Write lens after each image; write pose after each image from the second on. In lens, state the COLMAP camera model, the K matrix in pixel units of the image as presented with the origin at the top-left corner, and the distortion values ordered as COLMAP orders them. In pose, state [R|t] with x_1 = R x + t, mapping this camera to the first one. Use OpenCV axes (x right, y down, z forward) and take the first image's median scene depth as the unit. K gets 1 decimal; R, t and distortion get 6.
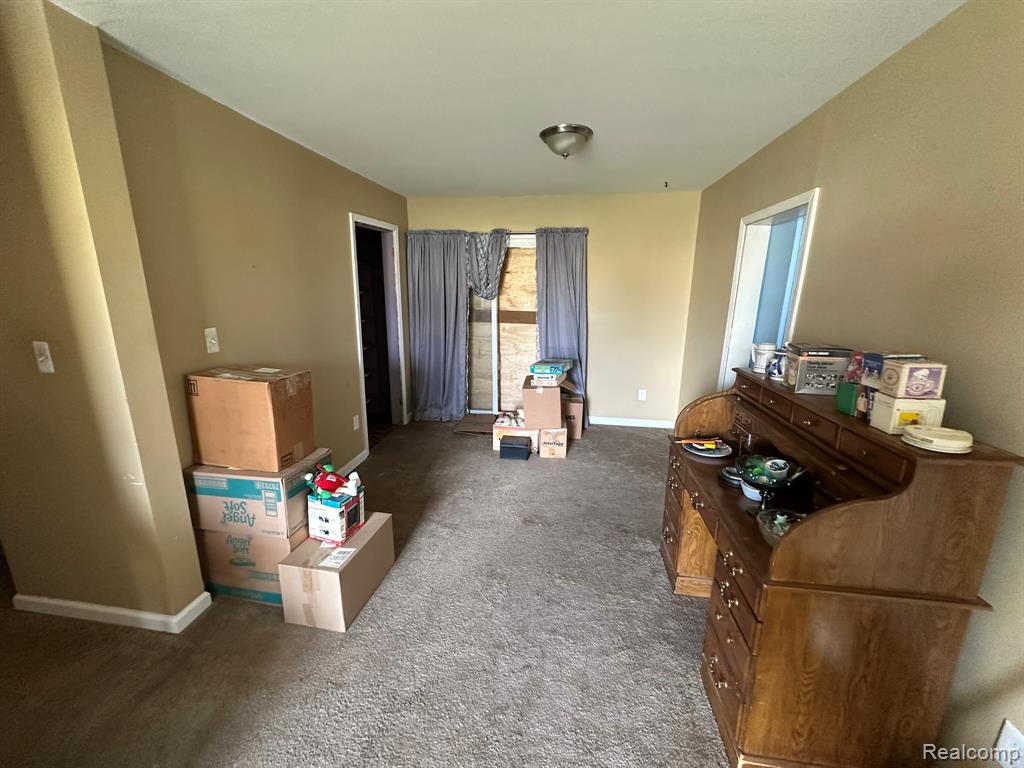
lens RADIAL K [[412.3, 0, 511.0], [0, 412.3, 382.8], [0, 0, 1]] dist [0.008020, 0.000418]
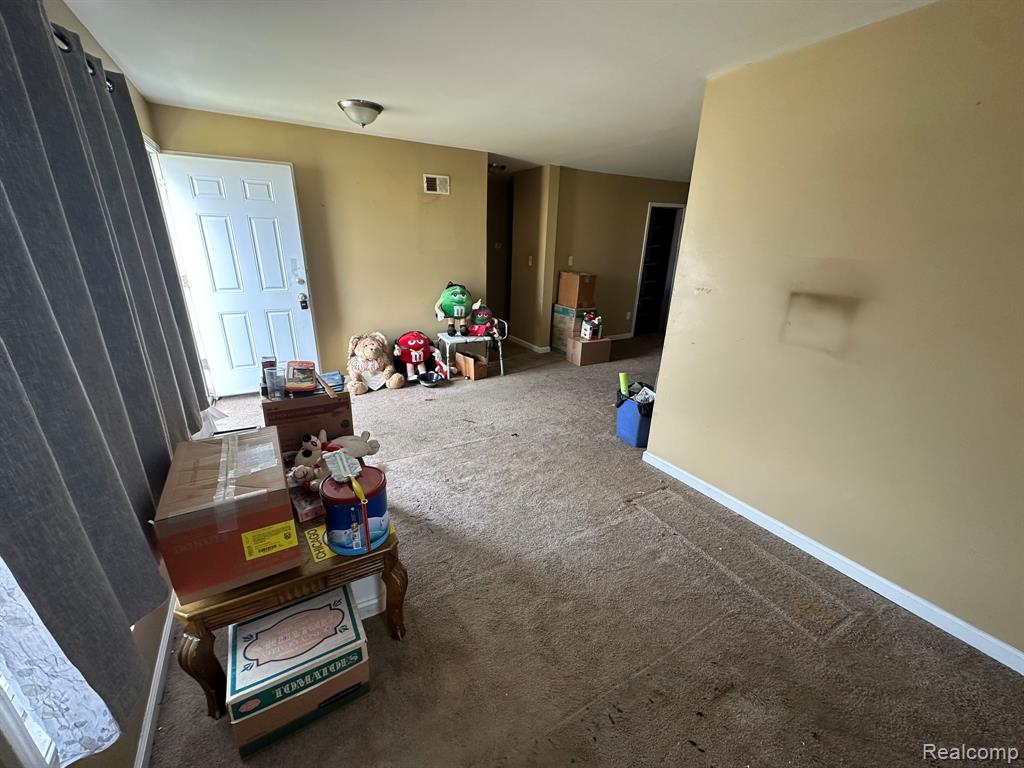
lens RADIAL K [[412.3, 0, 510.4], [0, 412.3, 387.6], [0, 0, 1]] dist [0.008020, 0.000418]
pose [[0.638240, 0.276268, -0.718558, 1.321699], [-0.194553, 0.960974, 0.196666, 0.263886], [0.744849, 0.014278, 0.667081, -1.206145]]
